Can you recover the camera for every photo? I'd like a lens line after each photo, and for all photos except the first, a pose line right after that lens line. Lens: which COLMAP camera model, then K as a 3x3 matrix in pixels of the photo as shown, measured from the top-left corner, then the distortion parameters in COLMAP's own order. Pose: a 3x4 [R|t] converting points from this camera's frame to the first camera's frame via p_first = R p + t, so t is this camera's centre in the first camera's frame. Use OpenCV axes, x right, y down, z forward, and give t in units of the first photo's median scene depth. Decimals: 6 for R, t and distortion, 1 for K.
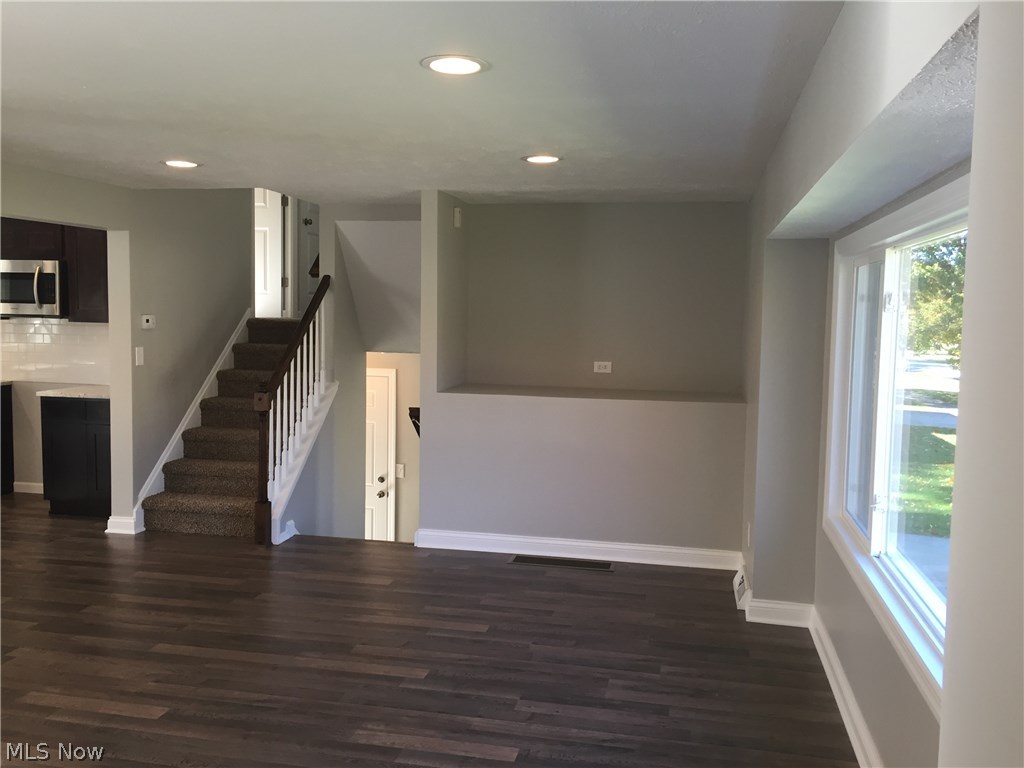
lens RADIAL K [[871.0, 0, 510.9], [0, 871.0, 382.7], [0, 0, 1]] dist [0.083471, -0.121891]
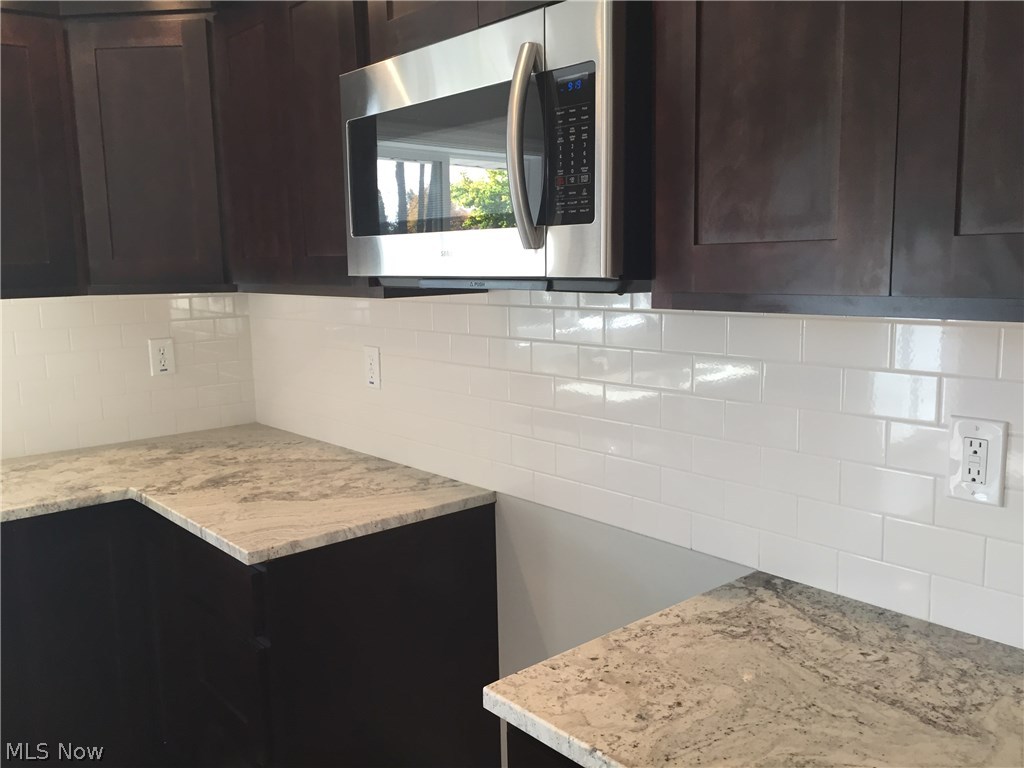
lens RADIAL K [[871.0, 0, 509.6], [0, 871.0, 379.4], [0, 0, 1]] dist [0.083471, -0.121891]
pose [[0.784756, 0.049955, -0.617789, -0.438442], [-0.010597, 0.997682, 0.067212, -0.071988], [0.619715, -0.046198, 0.783466, 0.897414]]
